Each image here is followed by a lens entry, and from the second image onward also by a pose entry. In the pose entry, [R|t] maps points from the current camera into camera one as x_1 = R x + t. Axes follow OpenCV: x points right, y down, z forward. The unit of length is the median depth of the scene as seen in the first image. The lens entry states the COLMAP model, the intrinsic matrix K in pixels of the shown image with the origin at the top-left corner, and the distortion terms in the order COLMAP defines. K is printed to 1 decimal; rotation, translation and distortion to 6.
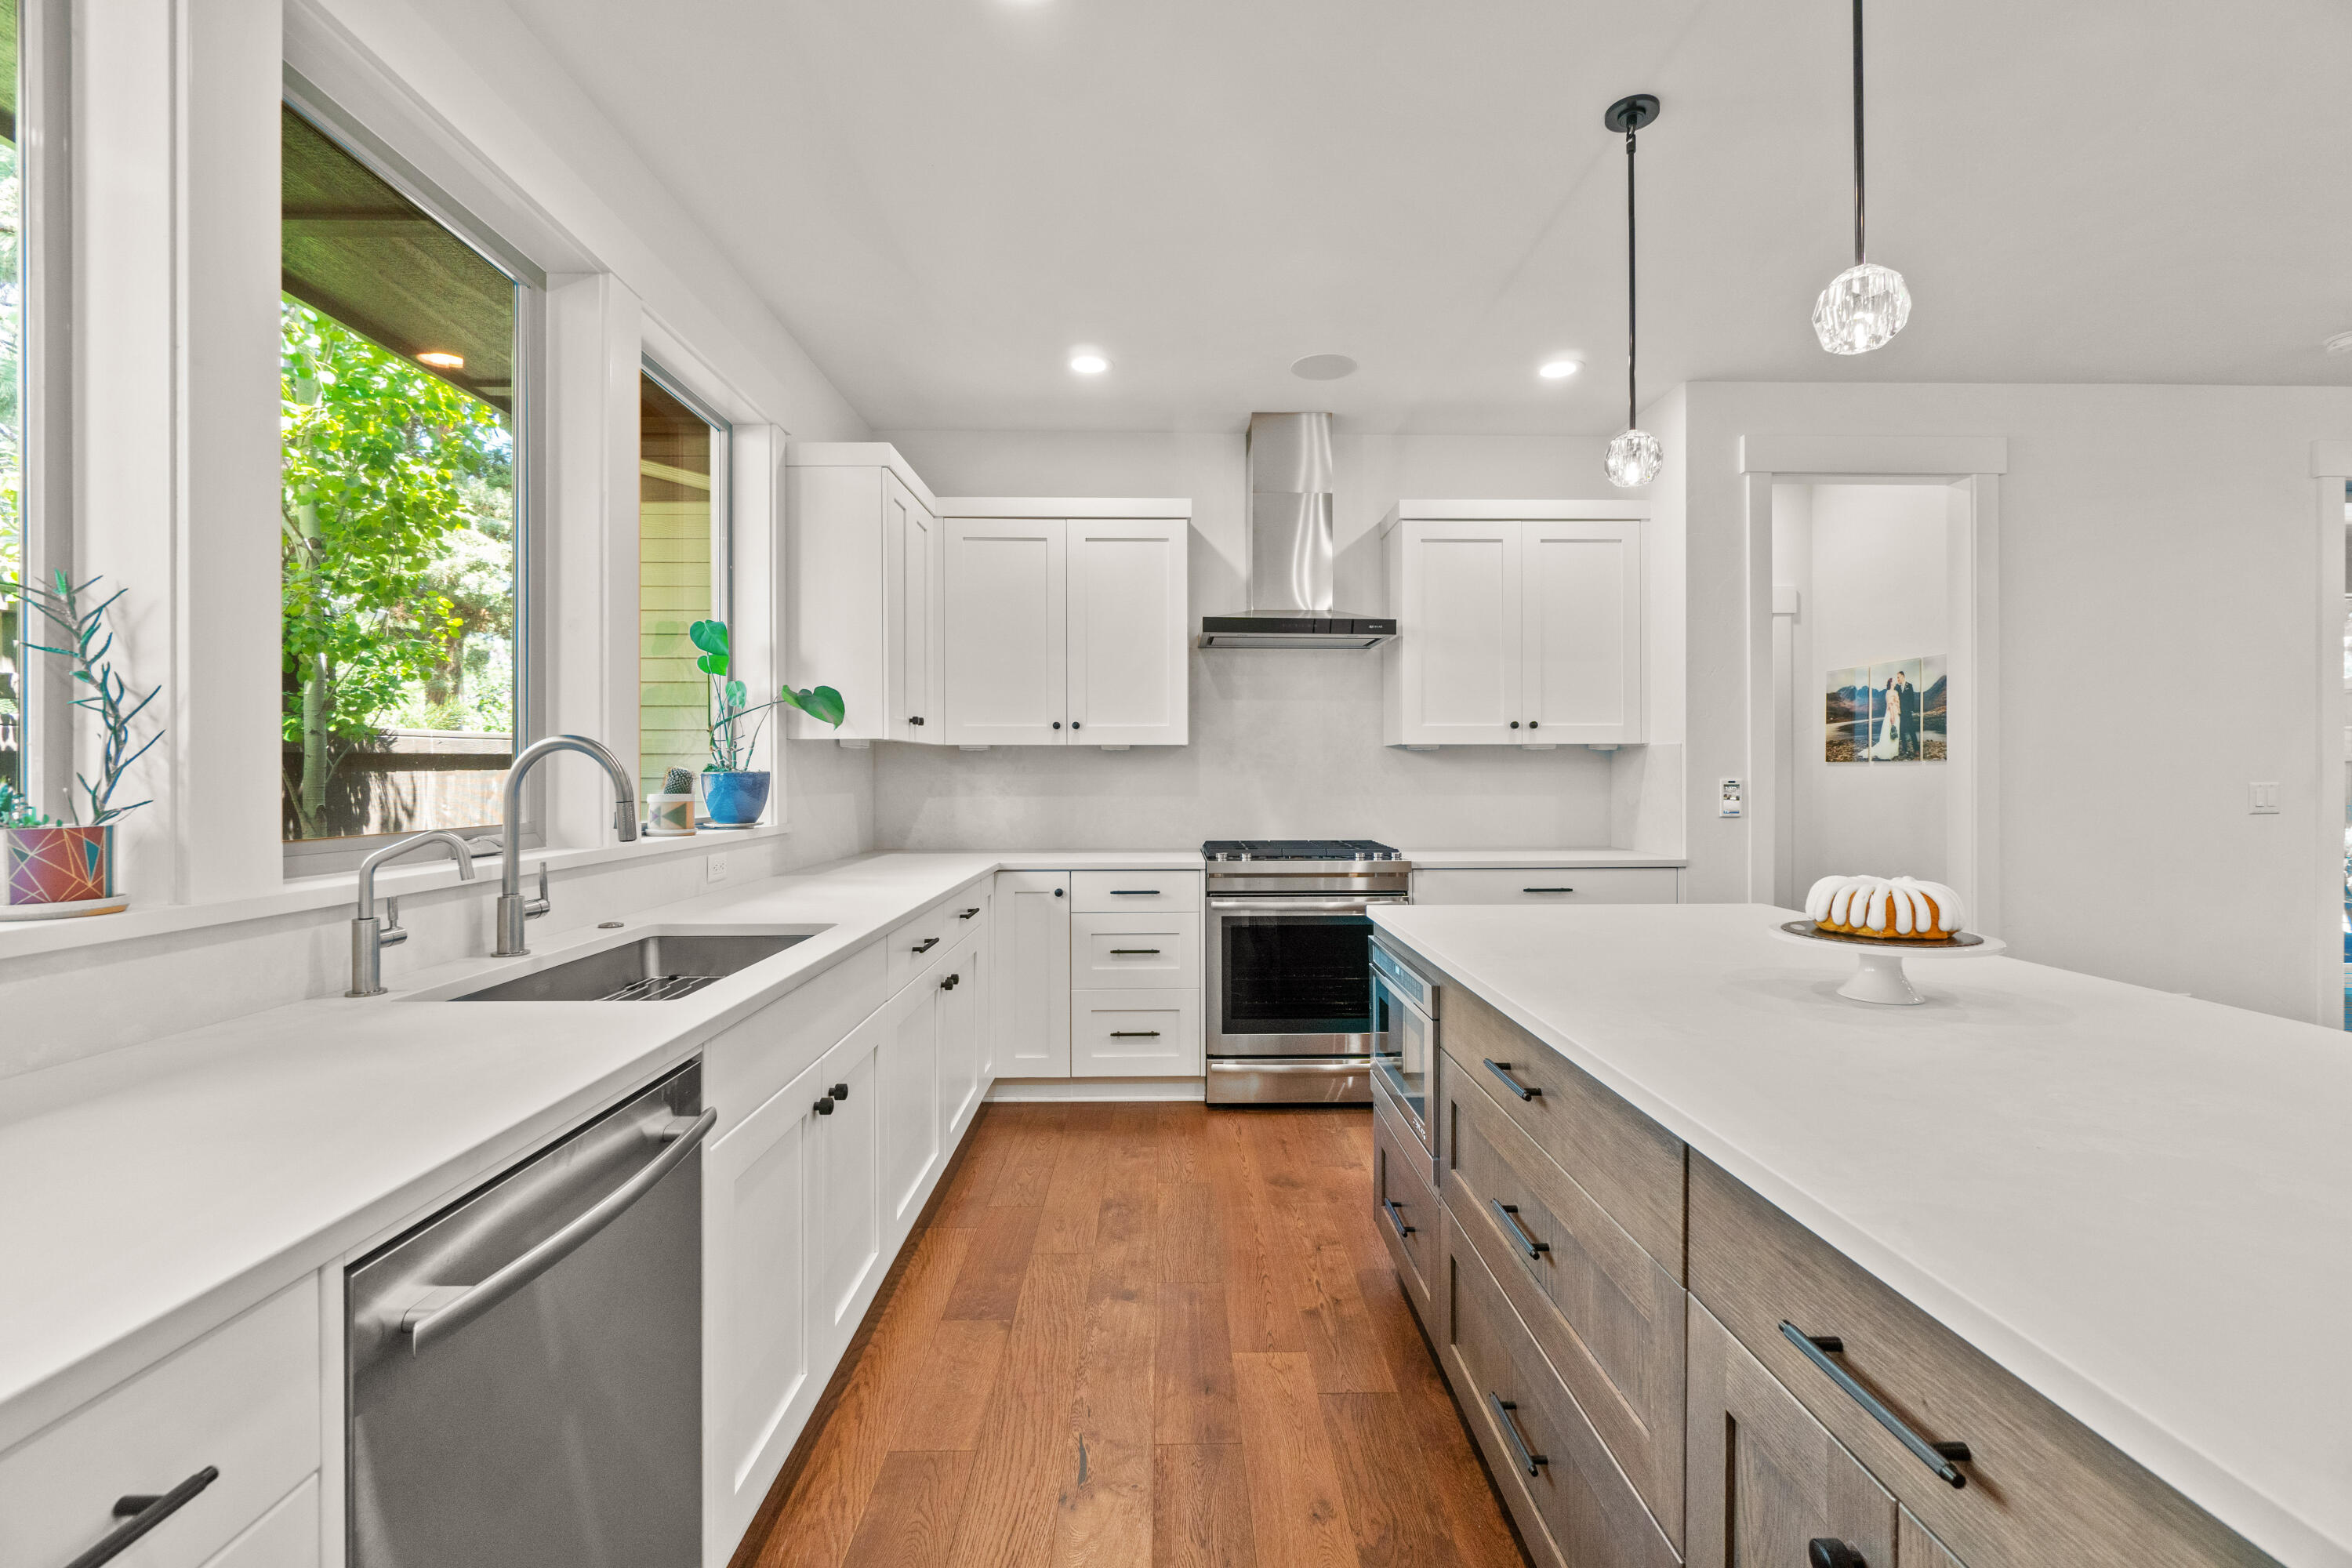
lens RADIAL K [[1001.2, 0, 1195.4], [0, 1001.2, 773.6], [0, 0, 1]] dist [-0.000929, 0.000182]
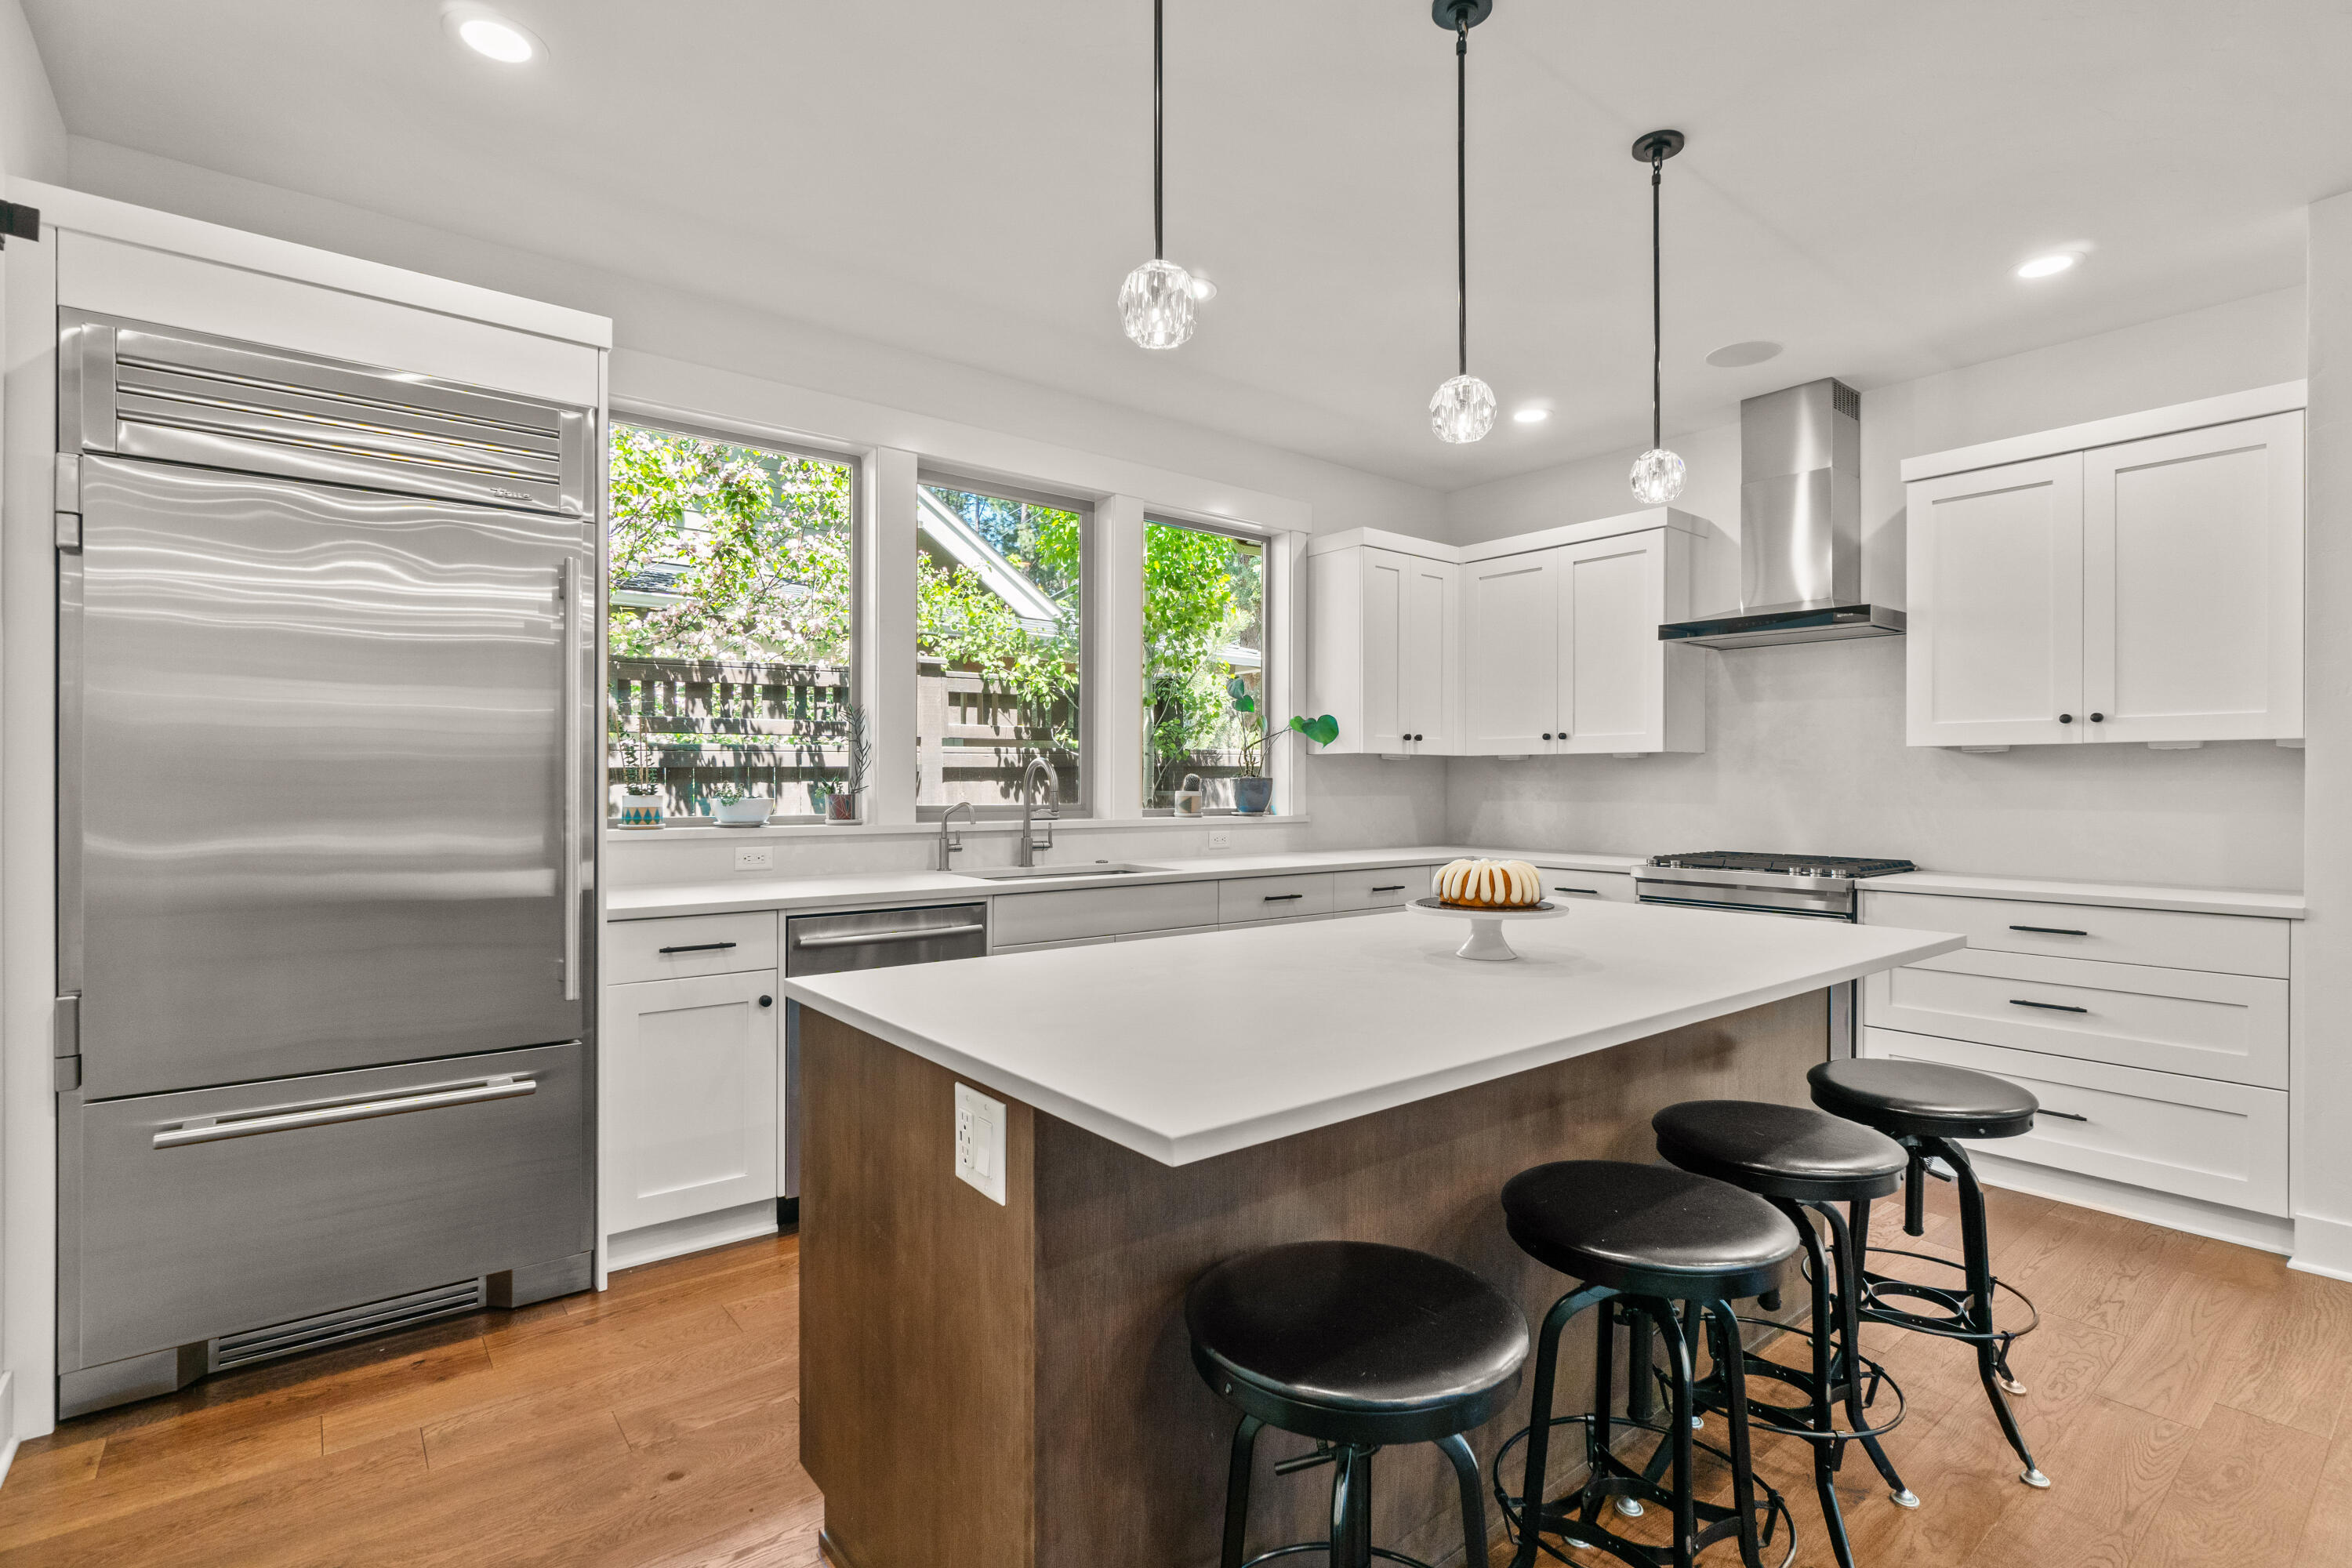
lens RADIAL K [[1116.7, 0, 1200.2], [0, 1116.7, 777.4], [0, 0, 1]] dist [-0.002091, -0.000732]
pose [[0.612180, -0.002788, -0.790714, 0.627900], [-0.002002, 0.999985, -0.005076, 0.004131], [0.790716, 0.004690, 0.612165, -0.052949]]
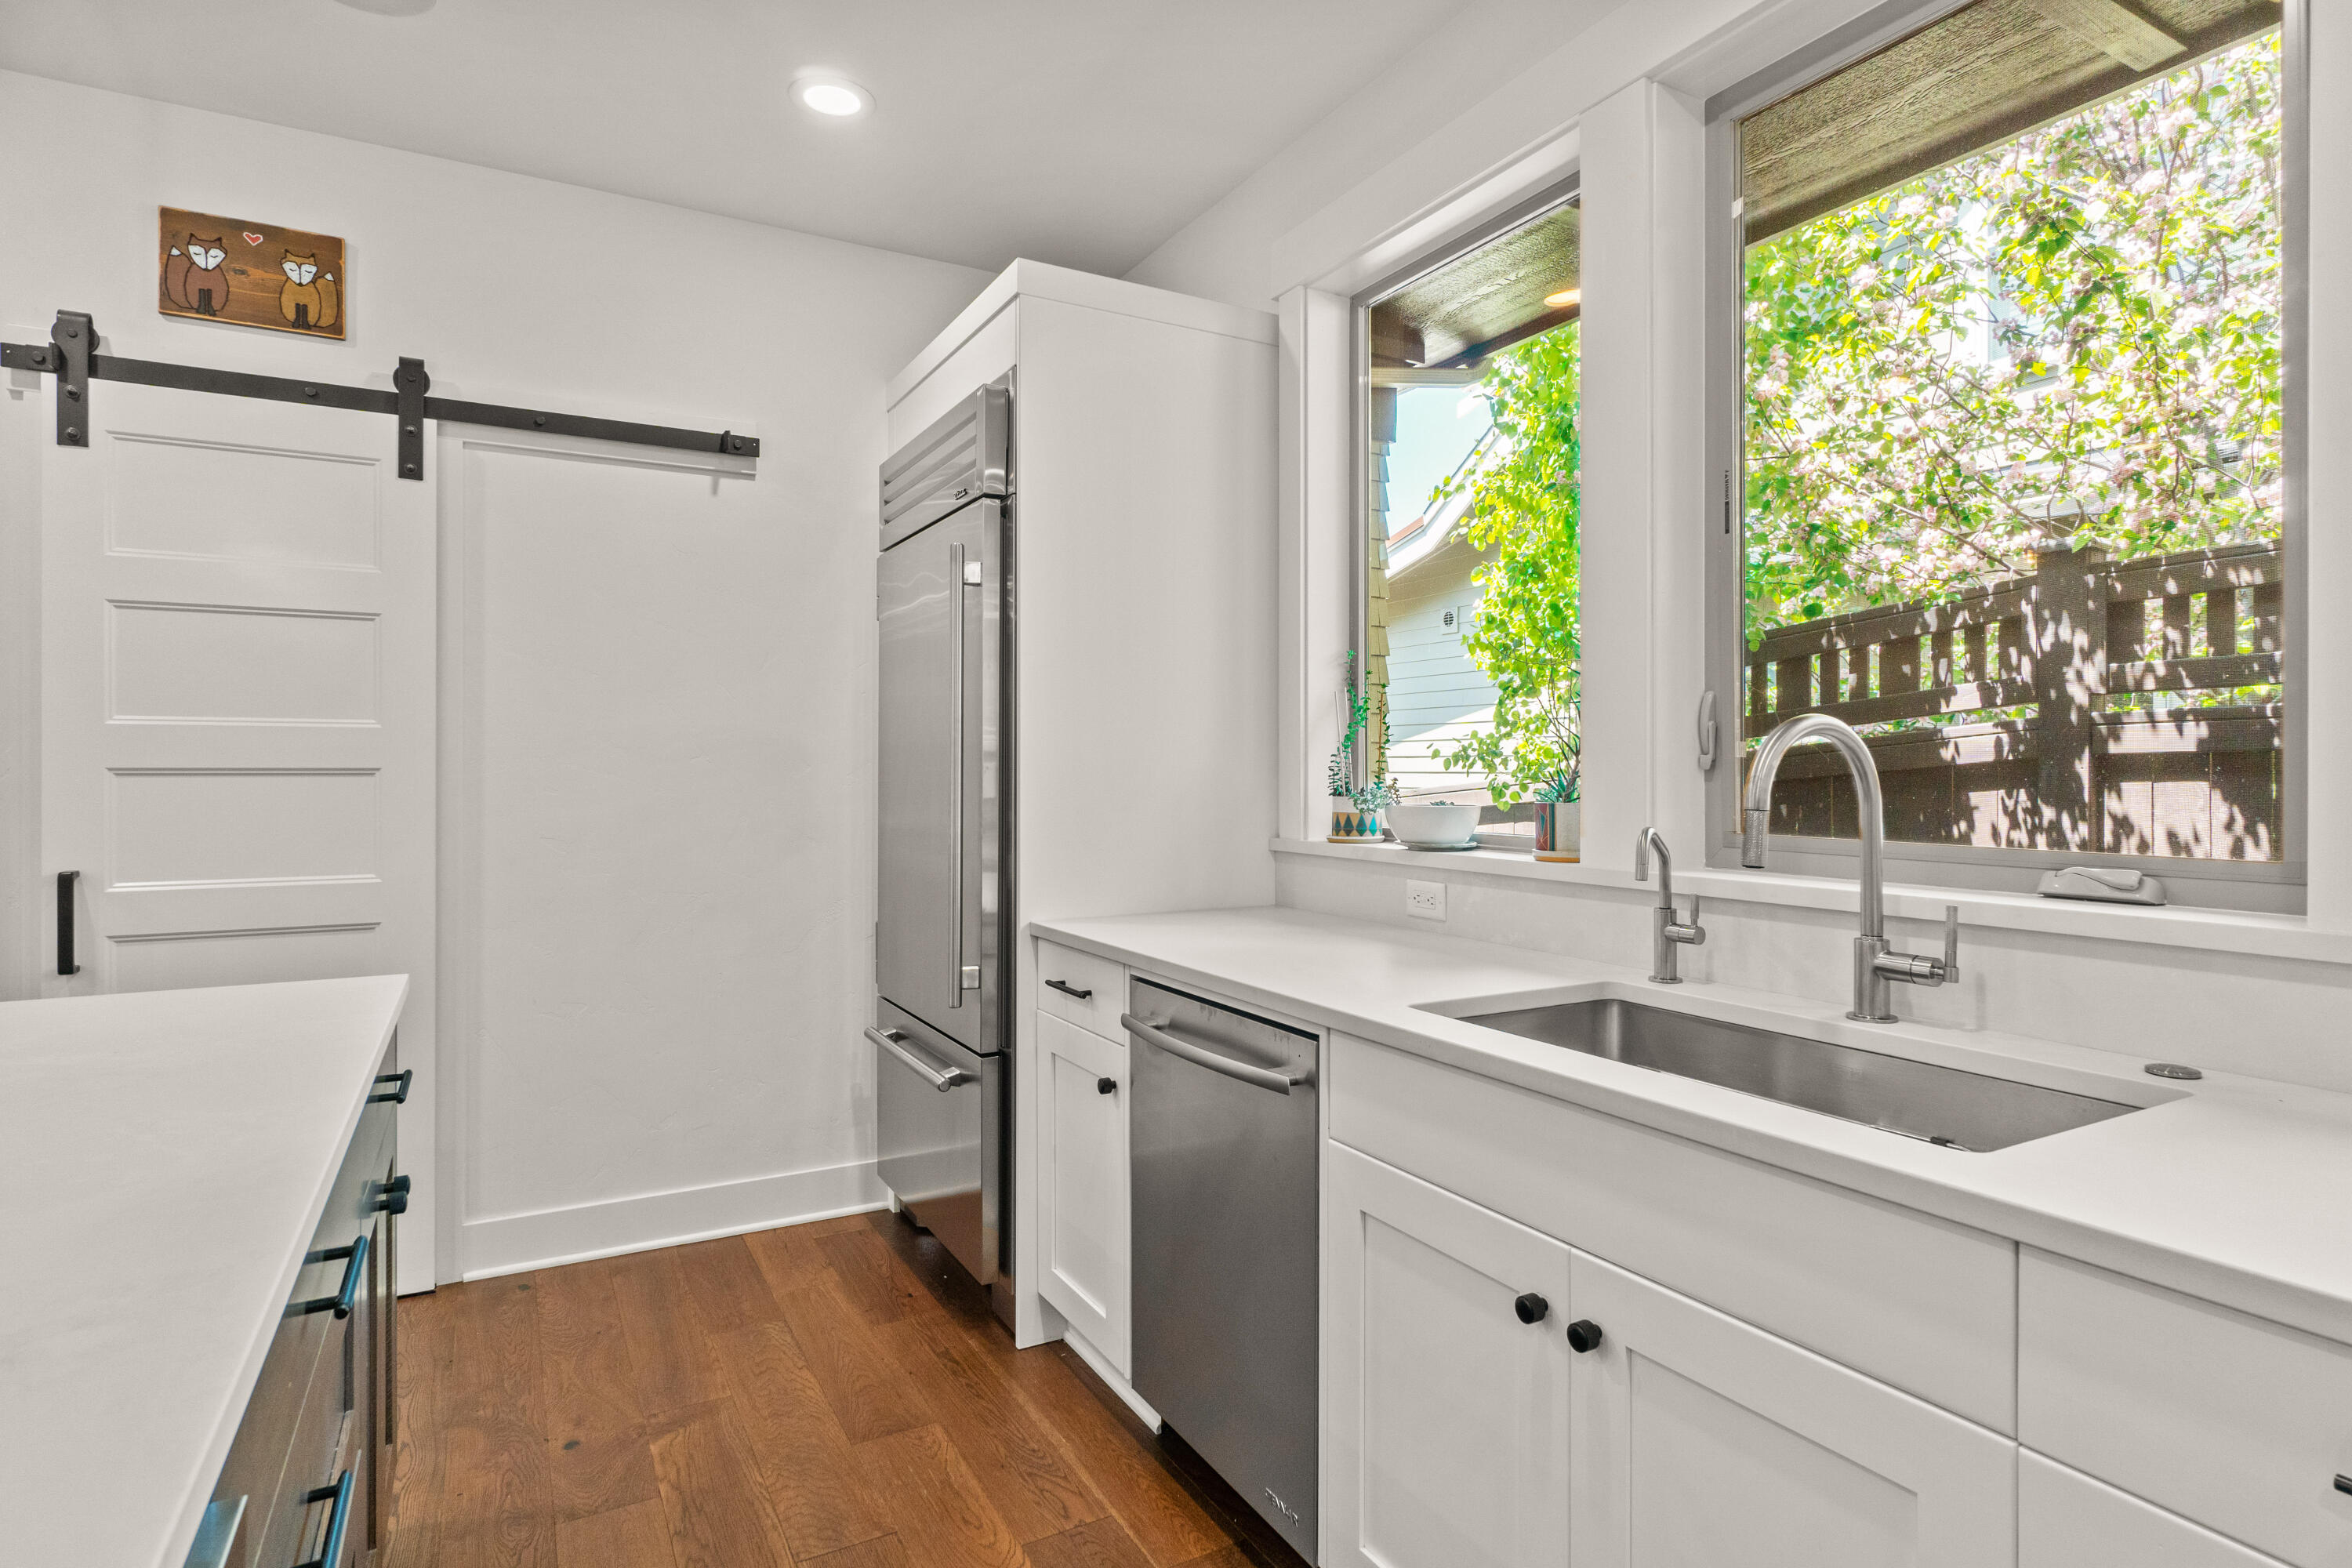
lens RADIAL K [[1239.1, 0, 1224.1], [0, 1239.1, 775.5], [0, 0, 1]] dist [-0.001153, 0.000409]
pose [[-0.875640, 0.001704, -0.482962, 0.083601], [-0.000949, 0.999986, 0.005249, -0.001933], [0.482964, 0.005054, -0.875626, 0.740359]]
